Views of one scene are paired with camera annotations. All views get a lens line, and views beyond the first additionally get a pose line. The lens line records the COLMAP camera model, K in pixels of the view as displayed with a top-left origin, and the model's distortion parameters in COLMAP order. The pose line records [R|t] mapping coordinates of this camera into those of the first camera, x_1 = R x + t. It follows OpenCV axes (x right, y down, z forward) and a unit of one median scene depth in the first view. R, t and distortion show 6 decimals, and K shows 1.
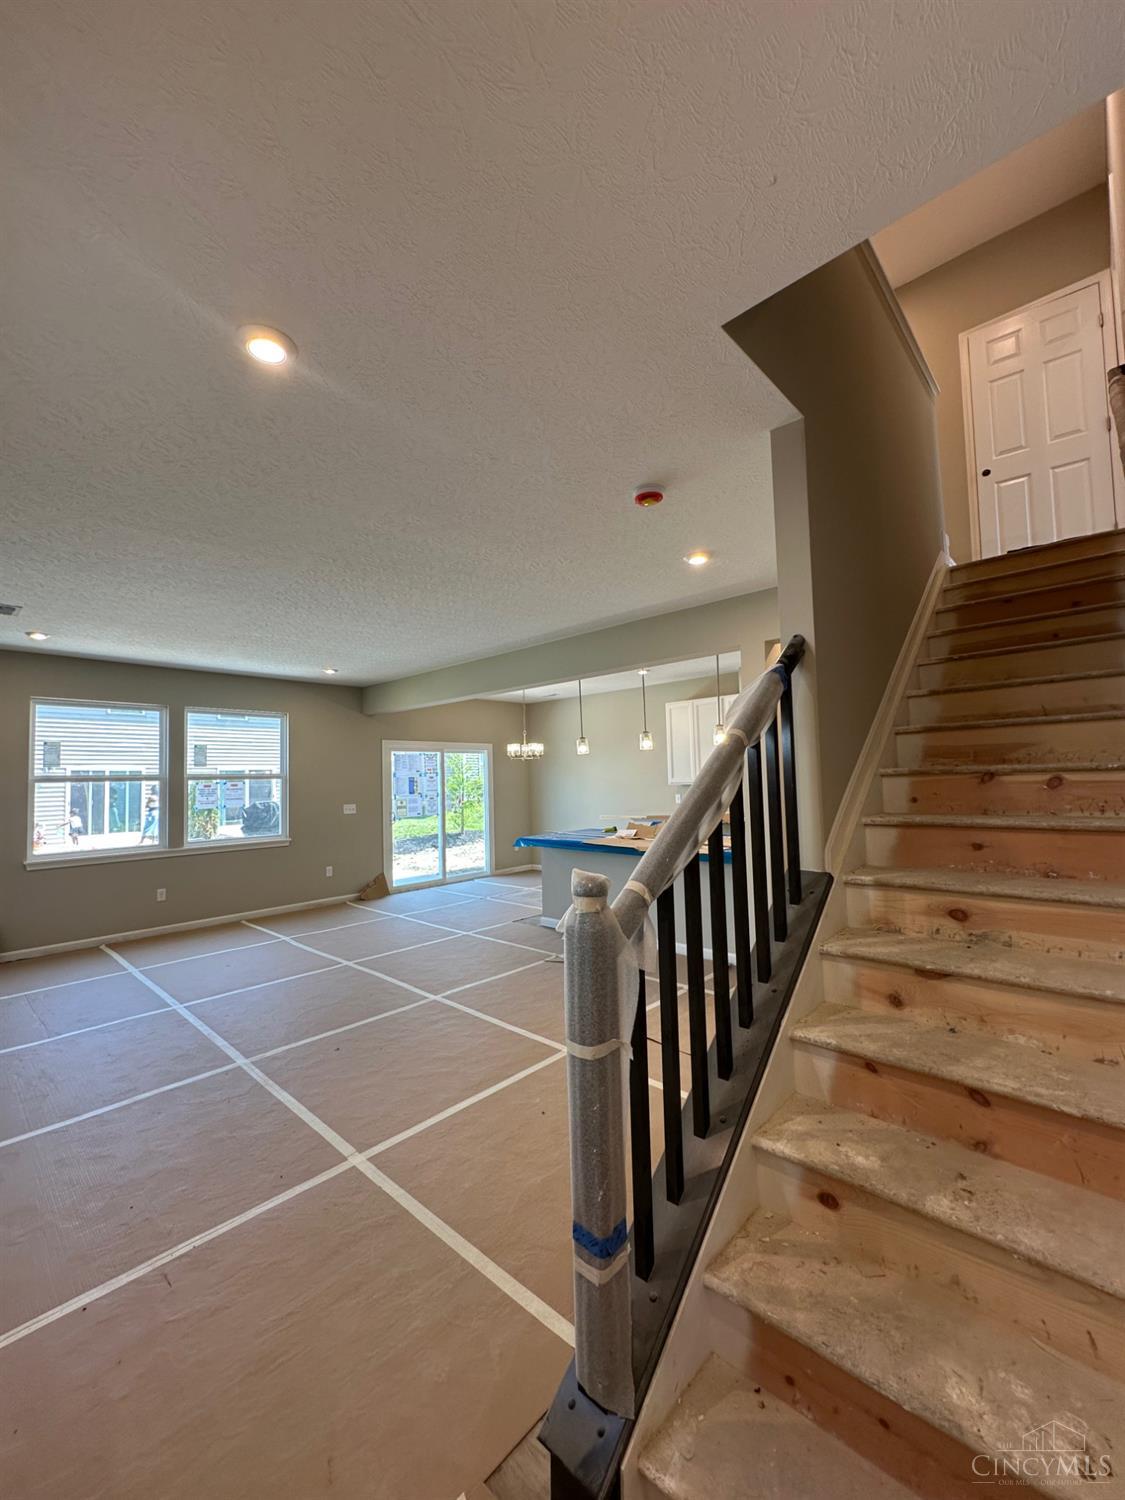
lens RADIAL K [[599.7, 0, 563.2], [0, 599.7, 749.2], [0, 0, 1]] dist [-0.003021, 0.000900]
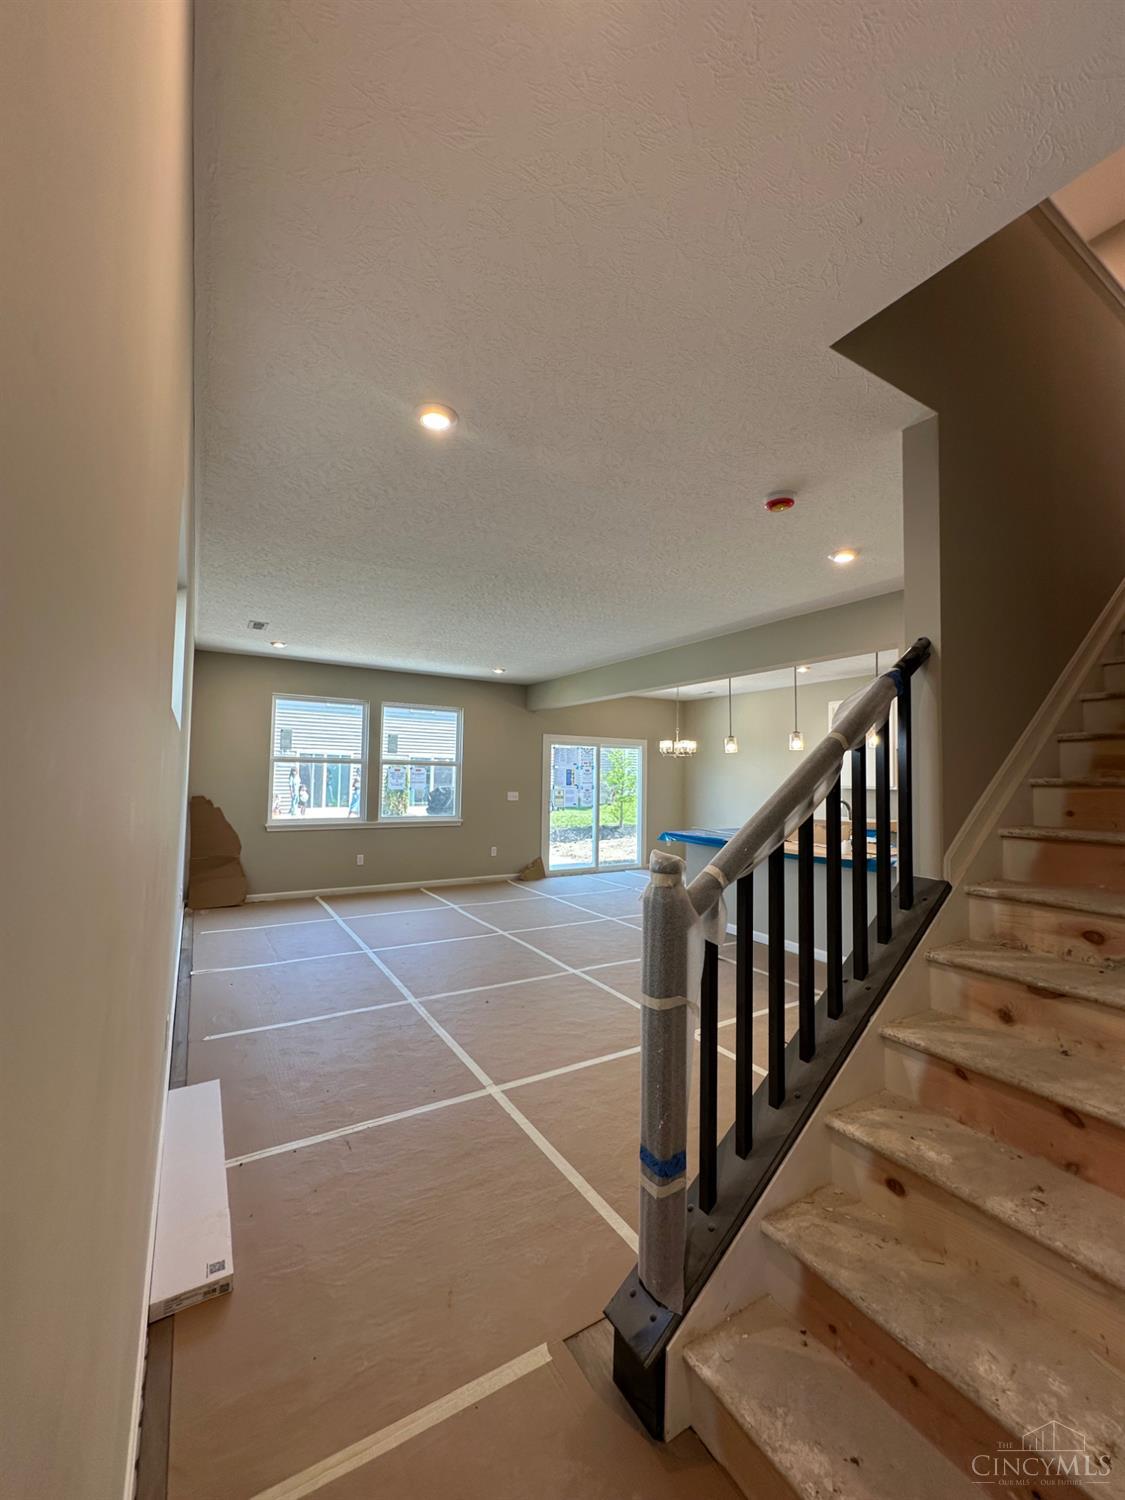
lens RADIAL K [[599.7, 0, 563.2], [0, 599.7, 749.2], [0, 0, 1]] dist [-0.003021, 0.000900]
pose [[0.962058, 0.029929, -0.271200, 0.097858], [-0.028002, 0.999548, 0.010972, -0.002554], [0.271405, -0.002962, 0.962461, -0.107274]]
